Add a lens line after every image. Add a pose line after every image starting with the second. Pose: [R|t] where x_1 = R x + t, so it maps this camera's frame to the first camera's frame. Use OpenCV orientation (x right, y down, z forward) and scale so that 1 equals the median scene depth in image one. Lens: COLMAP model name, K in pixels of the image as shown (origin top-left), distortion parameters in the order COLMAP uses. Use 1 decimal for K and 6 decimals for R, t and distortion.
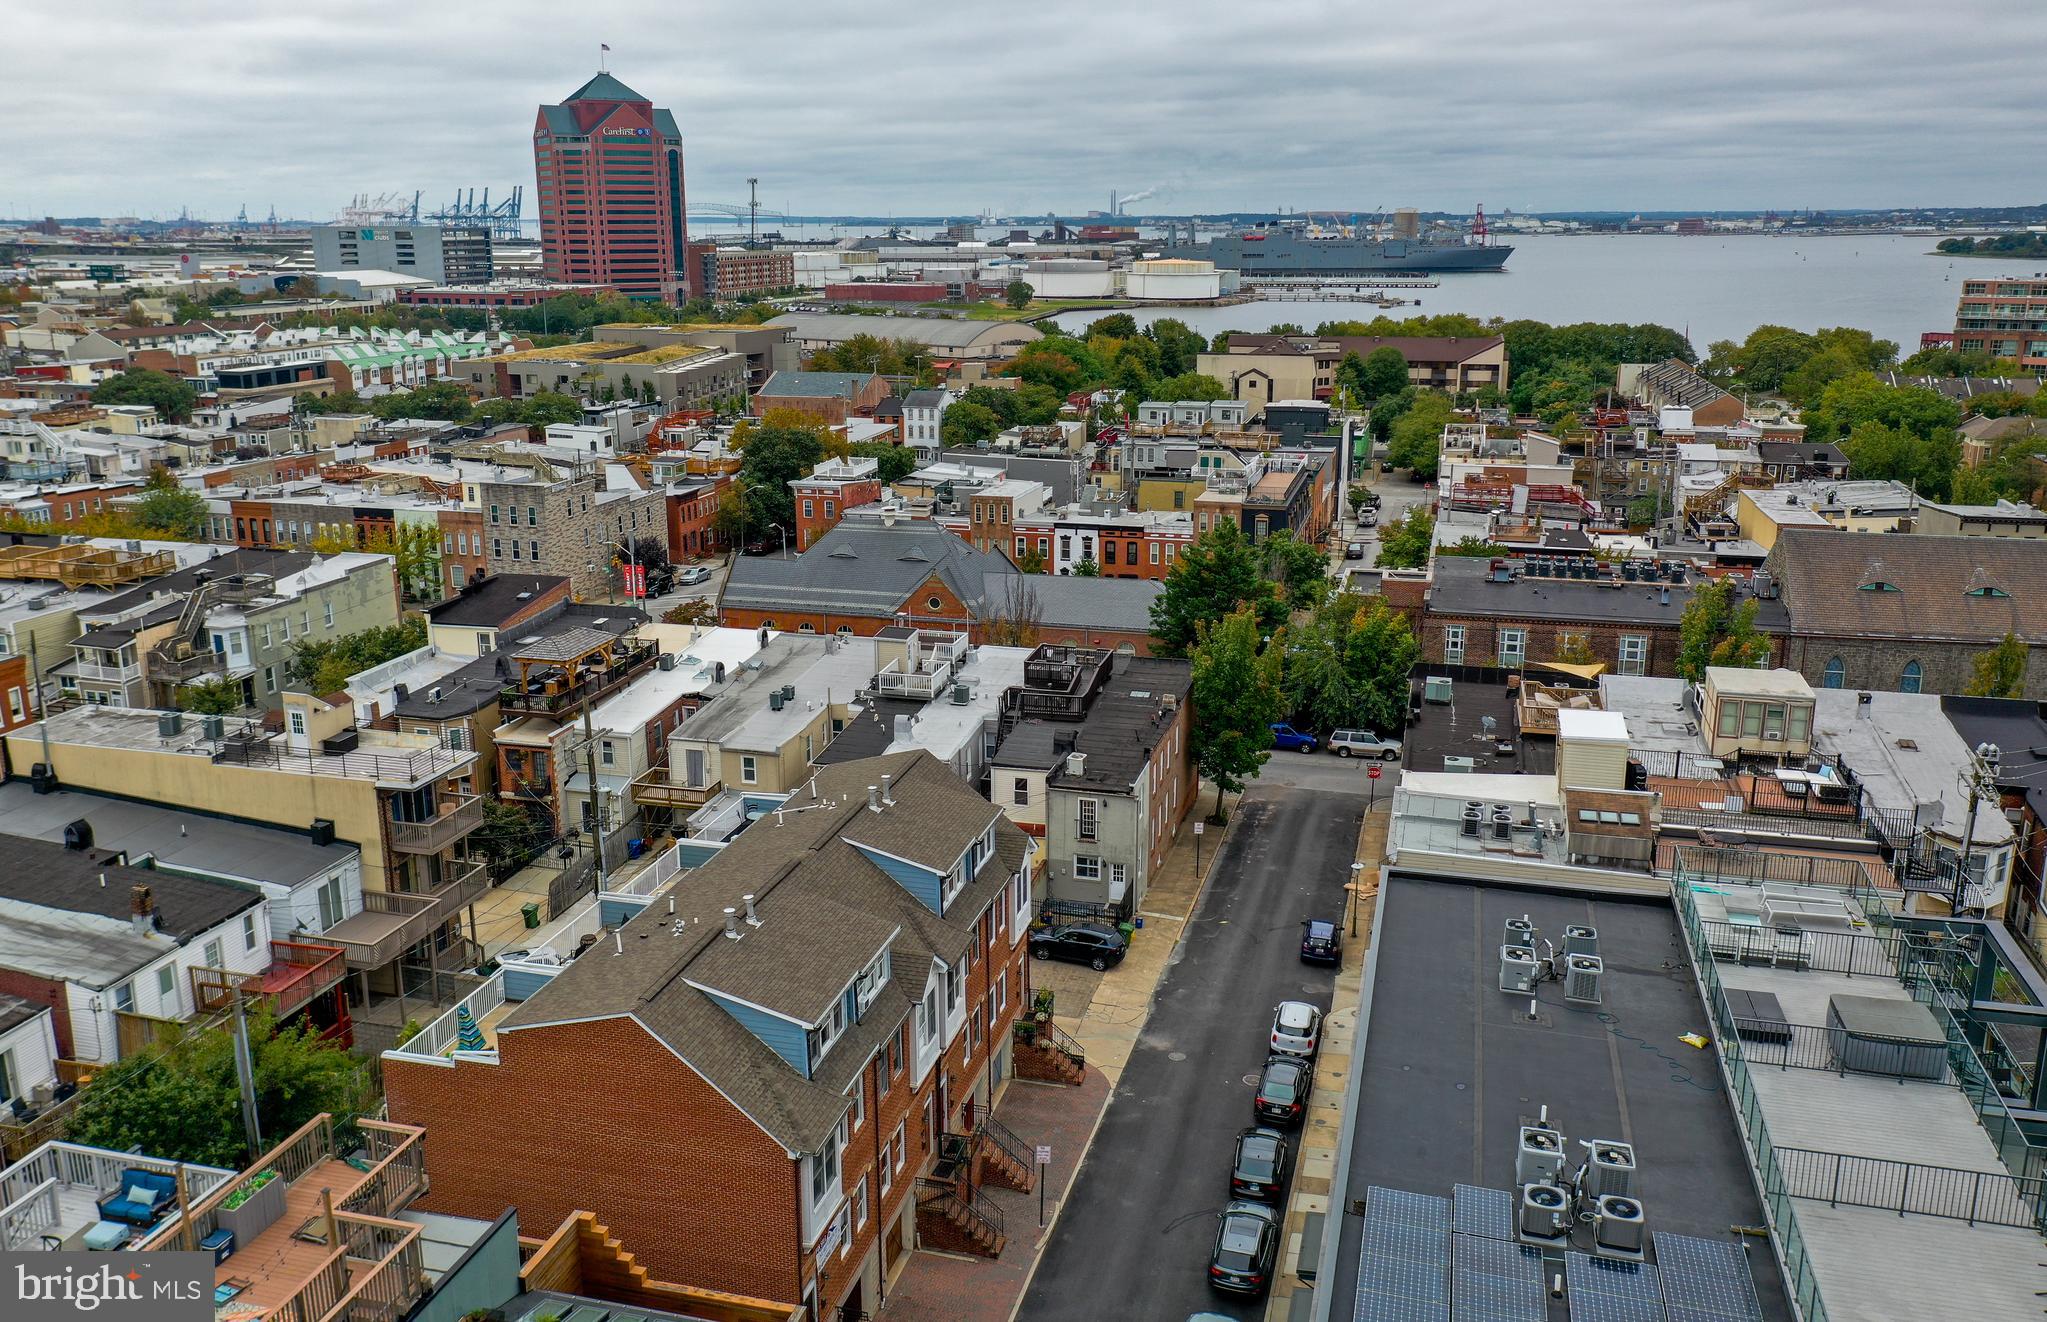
lens RADIAL K [[1639.1, 0, 1023.1], [0, 1639.1, 659.2], [0, 0, 1]] dist [0.002463, 0.000152]
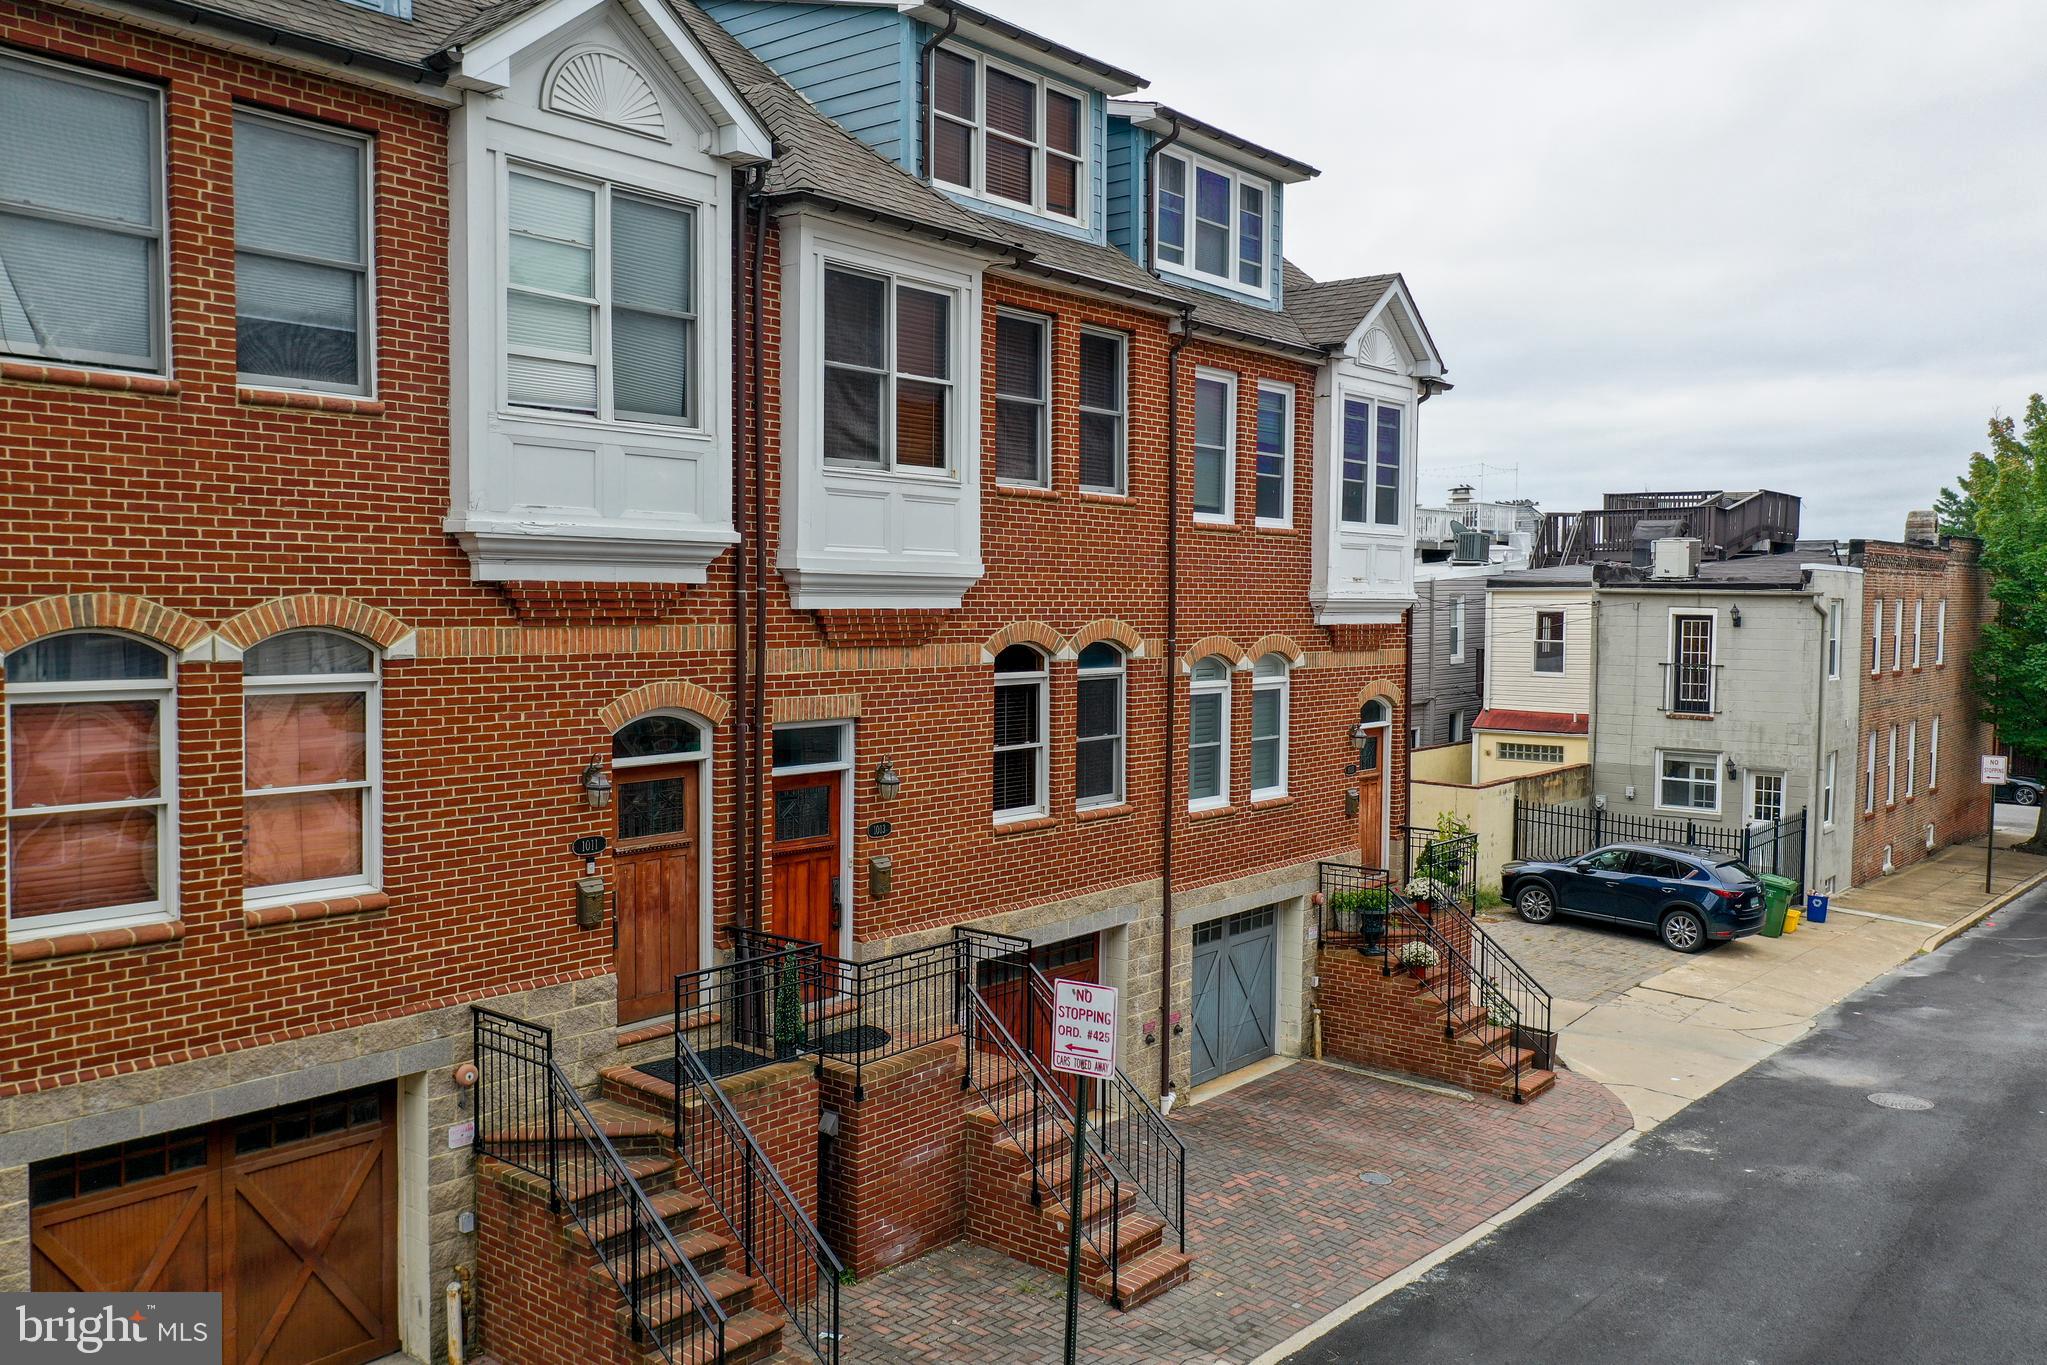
lens RADIAL K [[1662.1, 0, 1022.3], [0, 1662.1, 683.8], [0, 0, 1]] dist [-0.002410, -0.000635]
pose [[0.910619, 0.036878, -0.411598, 0.059159], [-0.120558, 0.976390, -0.179242, 0.203399], [0.395270, 0.212843, 0.893566, 0.552584]]
